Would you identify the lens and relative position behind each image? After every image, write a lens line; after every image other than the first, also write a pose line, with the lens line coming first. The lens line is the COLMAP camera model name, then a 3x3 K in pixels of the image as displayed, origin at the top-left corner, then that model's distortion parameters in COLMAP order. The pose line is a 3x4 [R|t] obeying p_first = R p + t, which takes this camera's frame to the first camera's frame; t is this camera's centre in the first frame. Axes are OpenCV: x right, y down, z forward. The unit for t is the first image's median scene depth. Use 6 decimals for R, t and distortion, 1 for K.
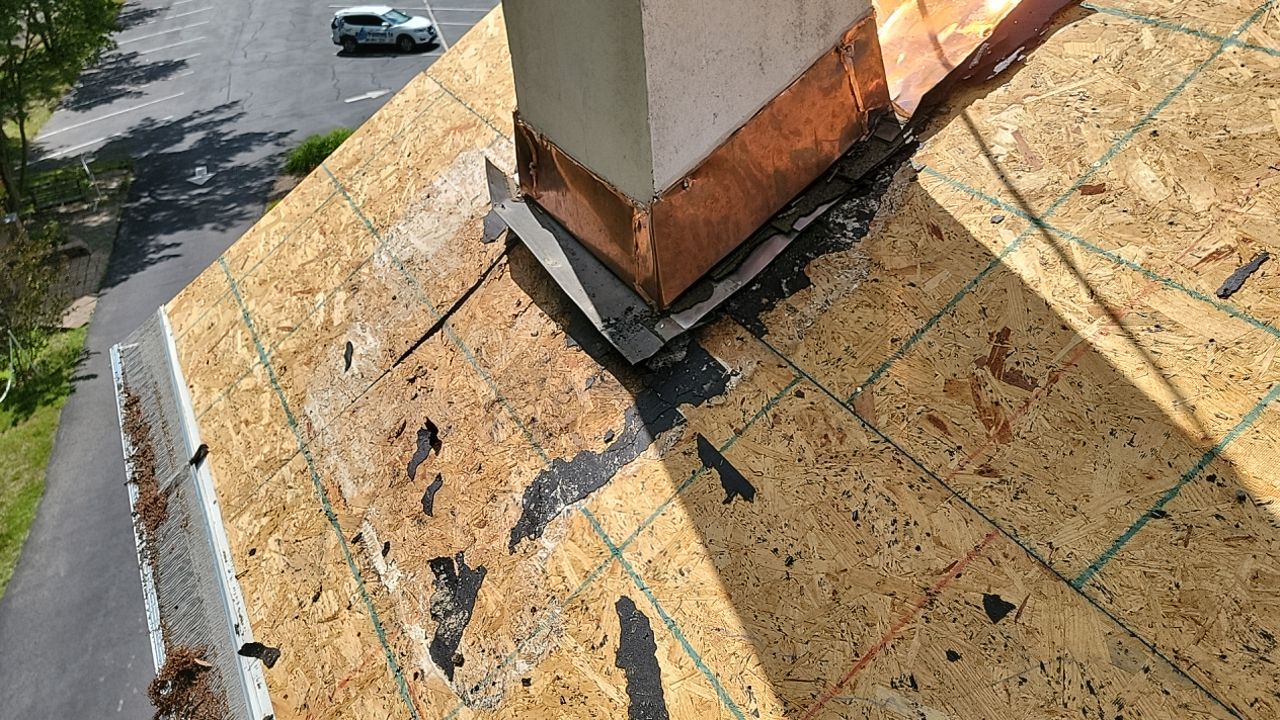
lens RADIAL K [[892.8, 0, 652.9], [0, 892.8, 370.5], [0, 0, 1]] dist [0.066662, -0.036429]
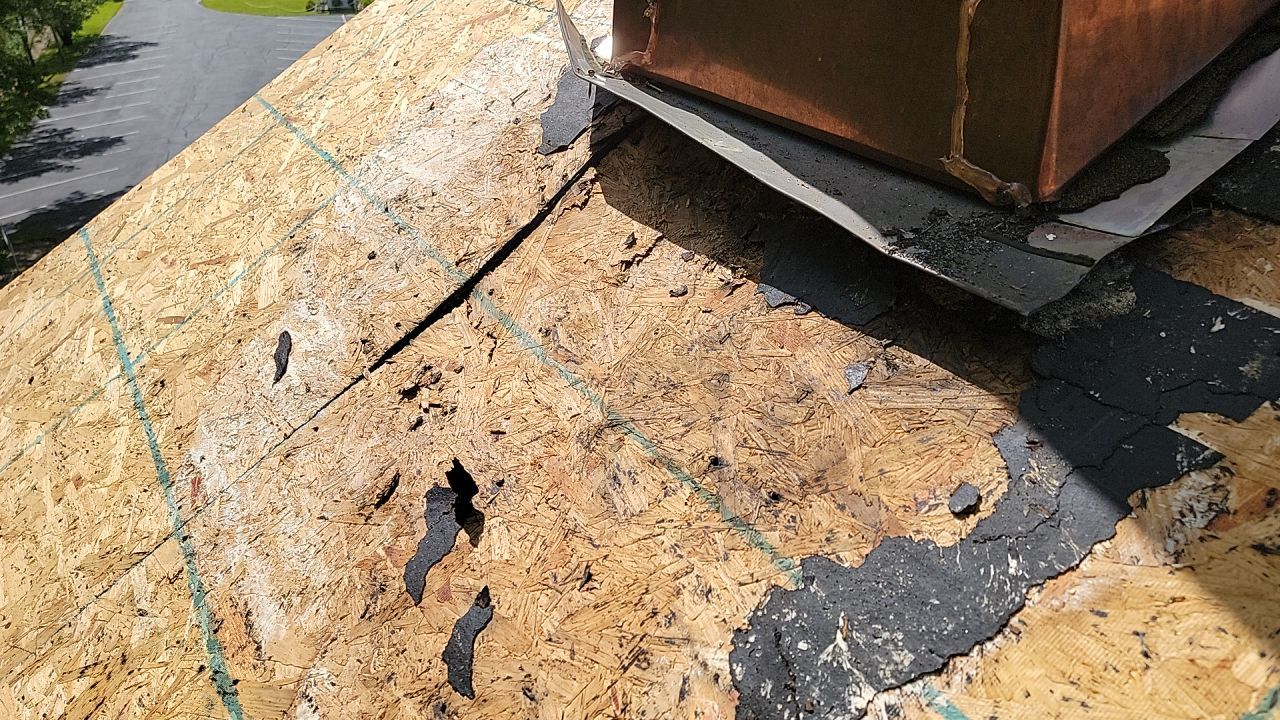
lens RADIAL K [[892.8, 0, 637.2], [0, 892.8, 353.4], [0, 0, 1]] dist [0.066662, -0.036429]
pose [[0.998328, 0.018981, 0.054591, -0.194289], [-0.012468, 0.993023, -0.117260, 0.053318], [-0.056436, 0.116384, 0.991600, 0.563911]]
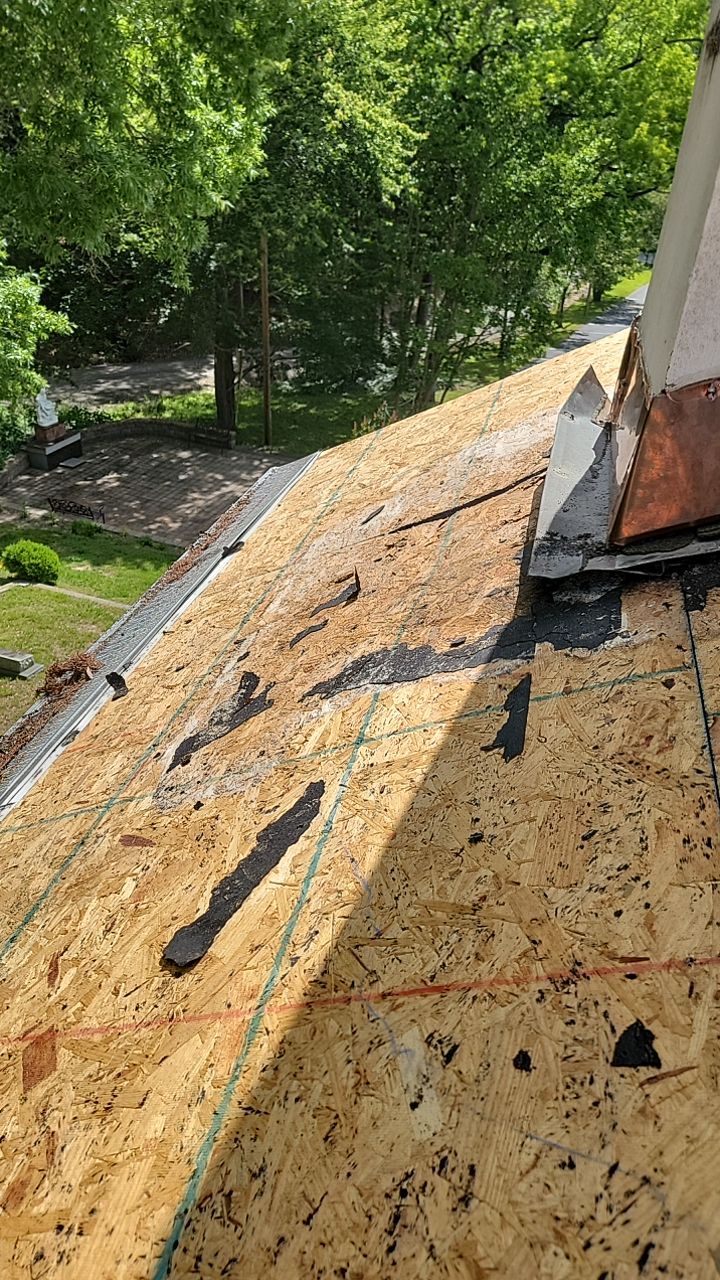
lens RADIAL K [[892.8, 0, 351.4], [0, 892.8, 633.5], [0, 0, 1]] dist [0.066662, -0.036429]
pose [[0.708063, 0.449593, -0.544530, 0.291271], [-0.503488, 0.862112, 0.057111, 0.063780], [0.495123, 0.233726, 0.836795, 0.250983]]
